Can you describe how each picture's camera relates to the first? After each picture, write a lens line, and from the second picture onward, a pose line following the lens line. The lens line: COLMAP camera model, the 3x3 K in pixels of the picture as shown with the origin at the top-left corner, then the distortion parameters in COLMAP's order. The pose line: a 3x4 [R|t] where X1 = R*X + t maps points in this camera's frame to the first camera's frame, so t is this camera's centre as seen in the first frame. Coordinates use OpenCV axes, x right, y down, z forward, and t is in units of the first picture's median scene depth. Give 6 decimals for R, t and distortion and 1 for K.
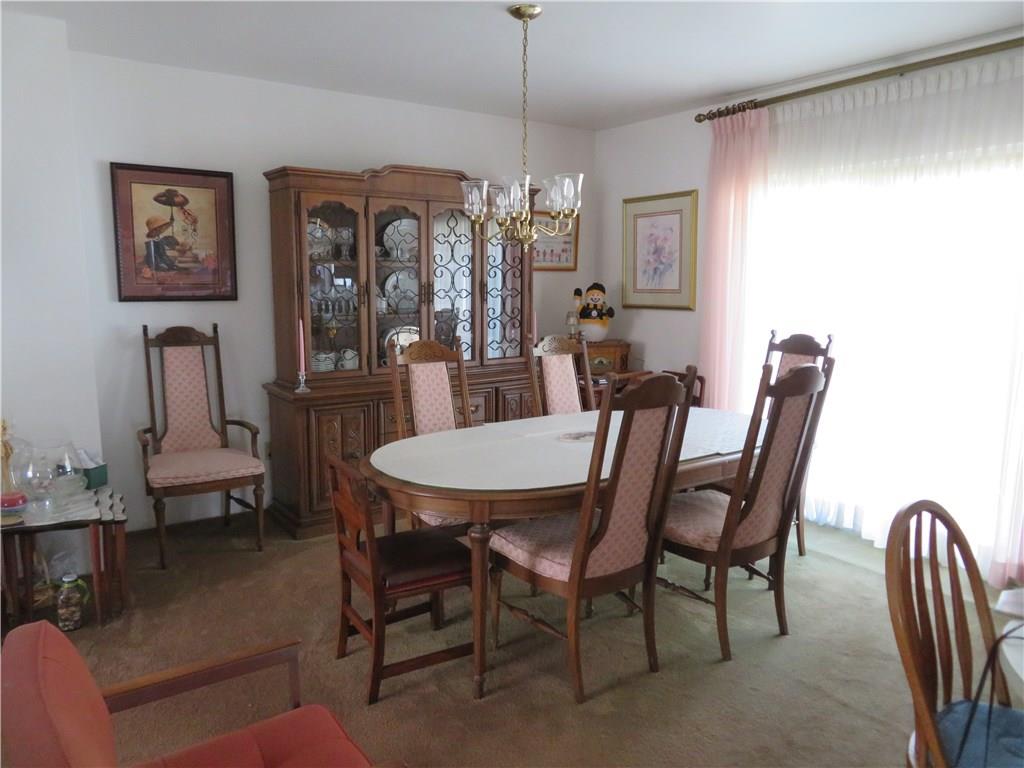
lens RADIAL K [[729.9, 0, 510.7], [0, 729.9, 386.4], [0, 0, 1]] dist [-0.011199, 0.004086]
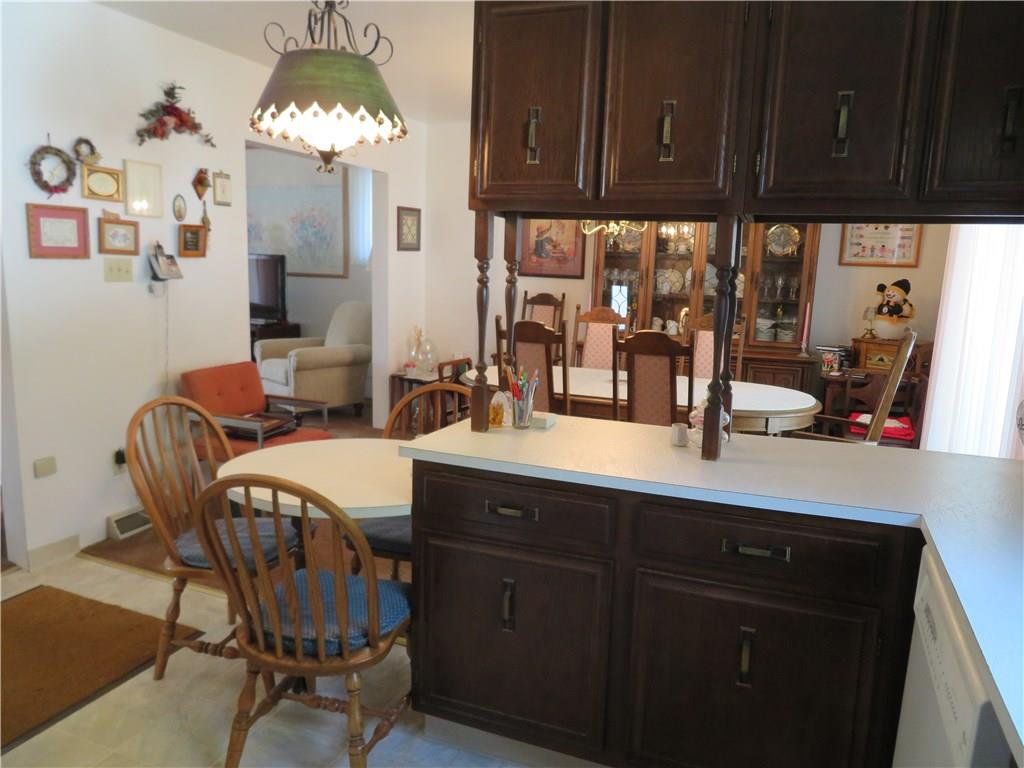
lens RADIAL K [[729.9, 0, 510.7], [0, 729.9, 386.4], [0, 0, 1]] dist [-0.011199, 0.004086]
pose [[0.546018, 0.159617, -0.822427, 0.662912], [-0.151318, 0.984326, 0.090577, -0.011110], [0.823994, 0.074991, 0.561613, 0.039167]]
